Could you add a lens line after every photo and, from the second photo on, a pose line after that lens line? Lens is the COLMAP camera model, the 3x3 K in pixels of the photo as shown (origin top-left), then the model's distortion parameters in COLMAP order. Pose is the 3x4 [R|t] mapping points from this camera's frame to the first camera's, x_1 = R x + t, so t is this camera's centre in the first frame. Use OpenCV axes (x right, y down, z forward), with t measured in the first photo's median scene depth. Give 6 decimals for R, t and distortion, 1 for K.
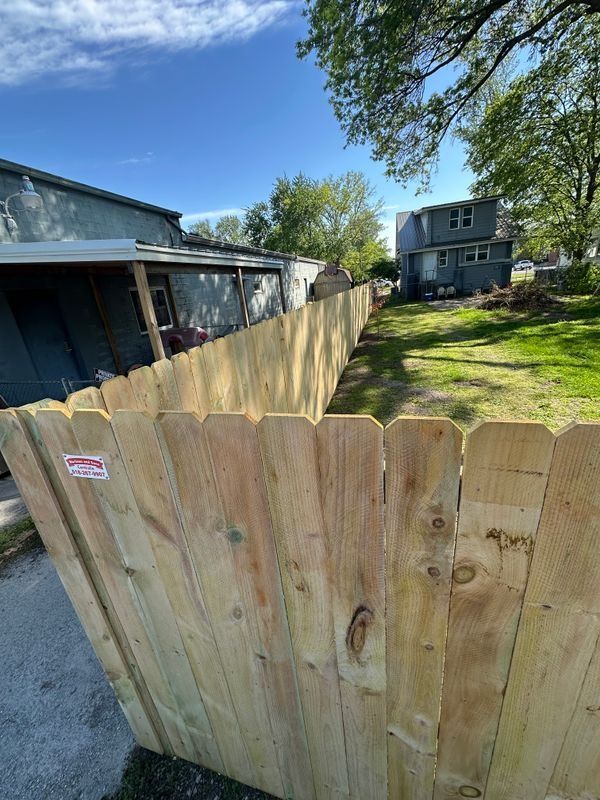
lens RADIAL K [[316.3, 0, 300.0], [0, 316.3, 400.0], [0, 0, 1]] dist [-0.000390, -0.000772]
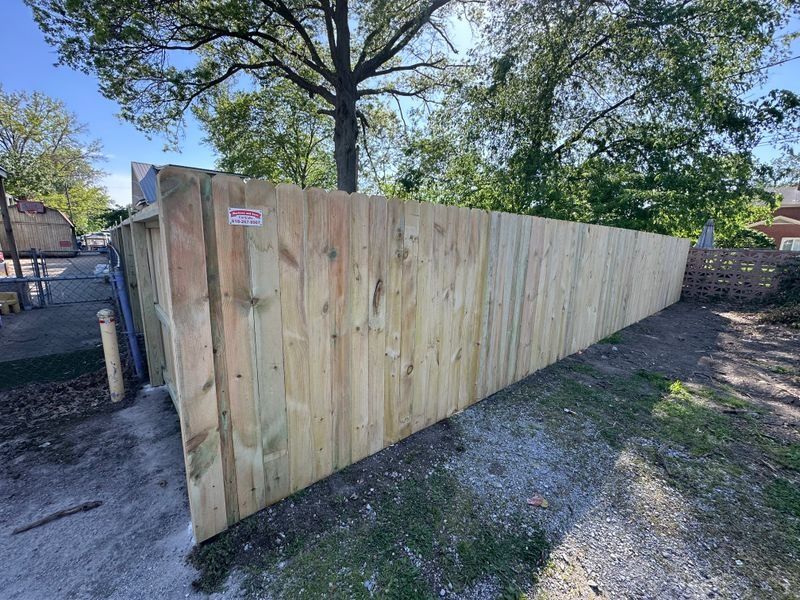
lens RADIAL K [[316.3, 0, 396.7], [0, 316.3, 299.5], [0, 0, 1]] dist [-0.000390, -0.000772]
pose [[0.552928, -0.041534, 0.832193, -0.095190], [0.206148, 0.974526, -0.088332, 0.054473], [-0.807325, 0.220396, 0.547405, -0.024468]]
